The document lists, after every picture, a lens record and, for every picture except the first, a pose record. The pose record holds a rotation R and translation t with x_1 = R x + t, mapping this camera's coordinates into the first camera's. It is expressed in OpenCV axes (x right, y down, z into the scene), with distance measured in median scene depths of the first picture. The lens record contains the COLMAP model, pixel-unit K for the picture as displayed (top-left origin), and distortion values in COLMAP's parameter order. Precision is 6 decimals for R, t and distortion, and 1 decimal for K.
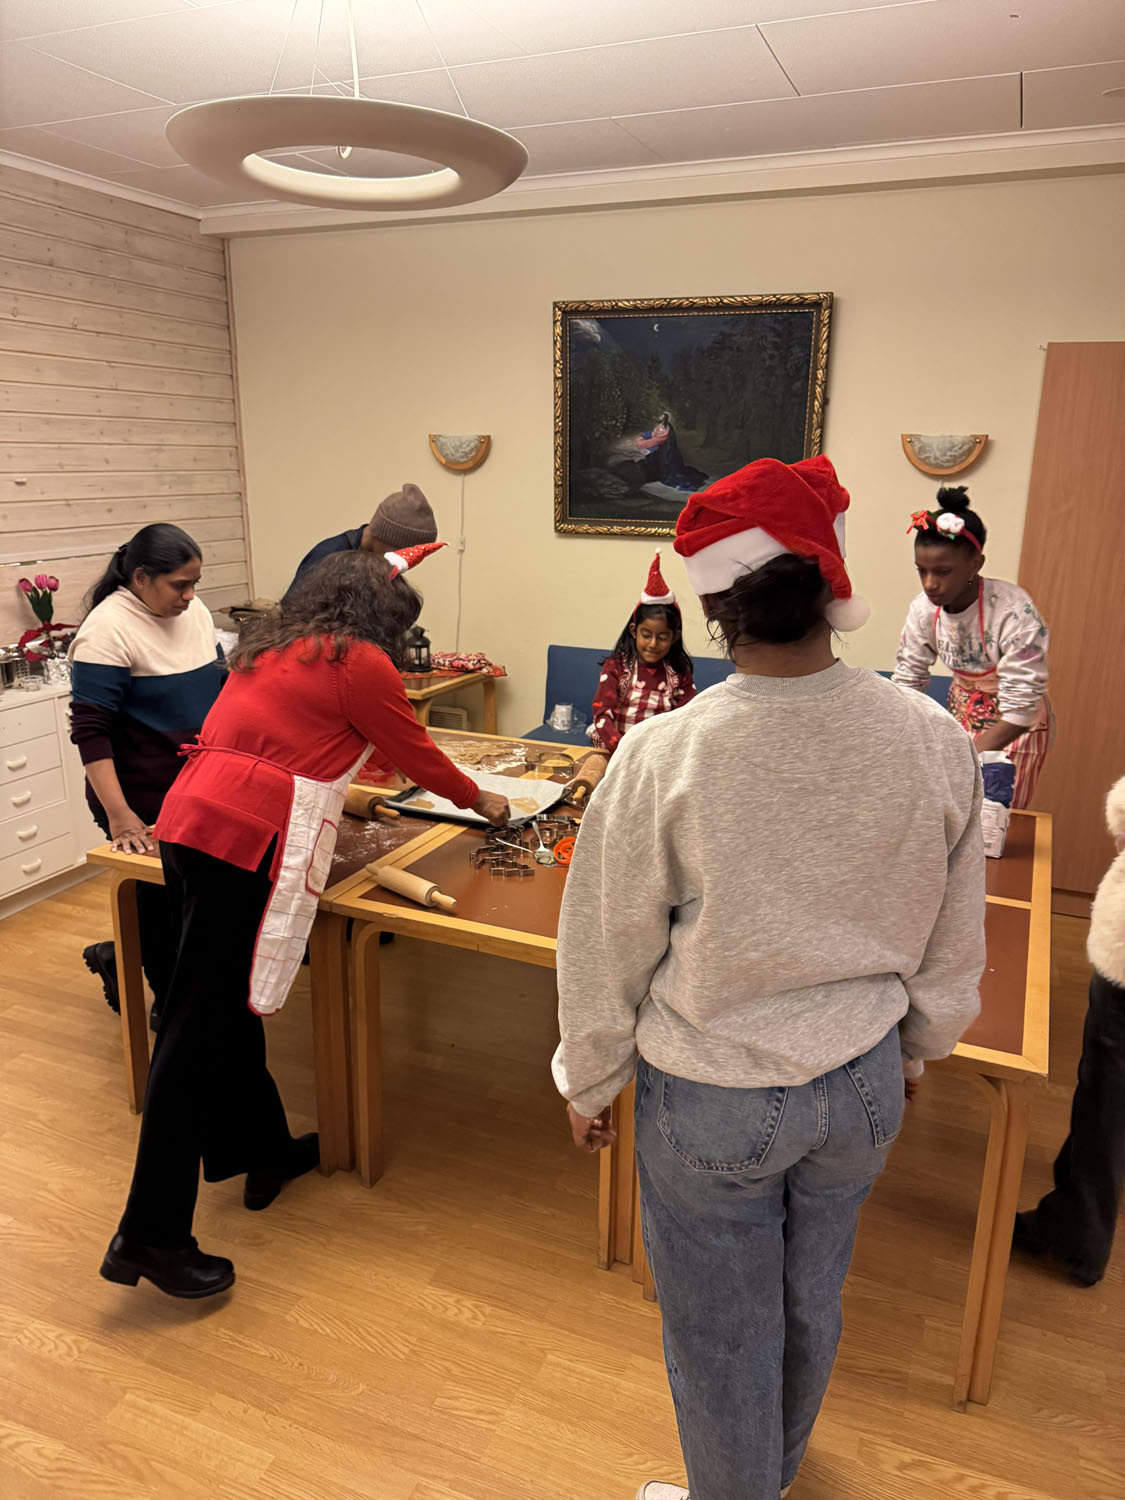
lens RADIAL K [[1099.0, 0, 553.8], [0, 1099.0, 743.4], [0, 0, 1]] dist [0.053191, -0.071510]
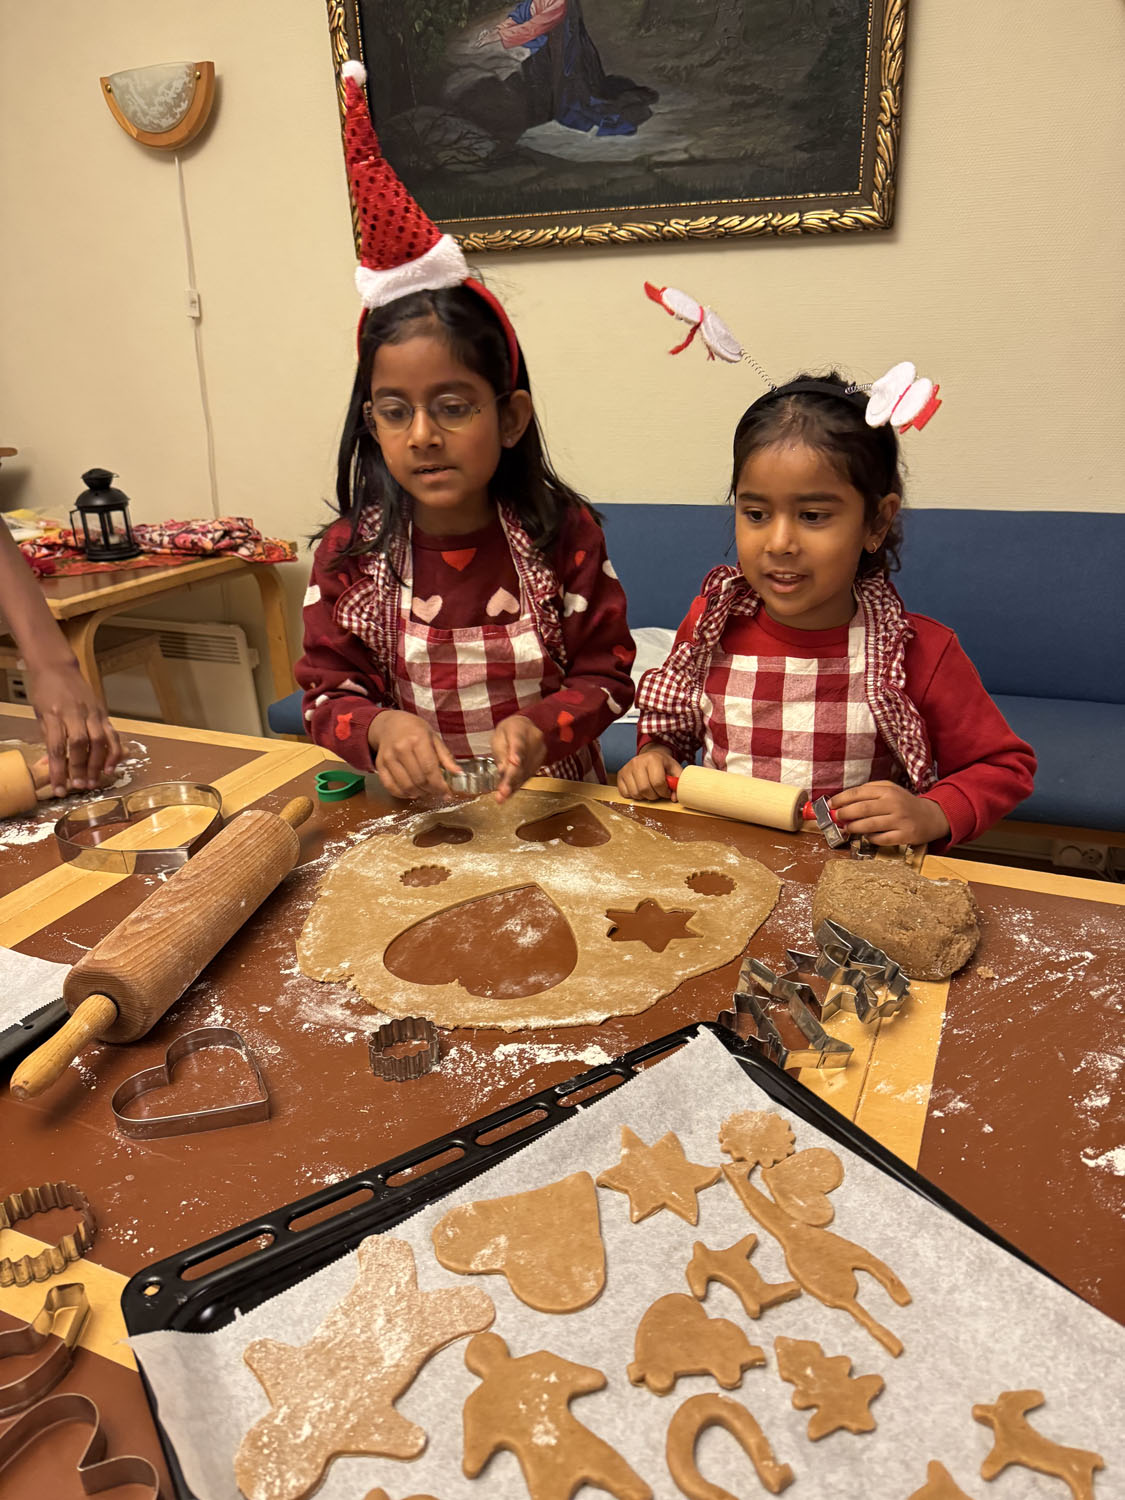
lens RADIAL K [[1063.2, 0, 567.8], [0, 1063.2, 764.8], [0, 0, 1]] dist [0.031902, -0.079146]
pose [[0.998881, -0.045945, -0.011201, 0.095998], [0.047023, 0.990131, 0.132022, -0.028250], [0.005025, -0.132401, 0.991184, 0.531706]]
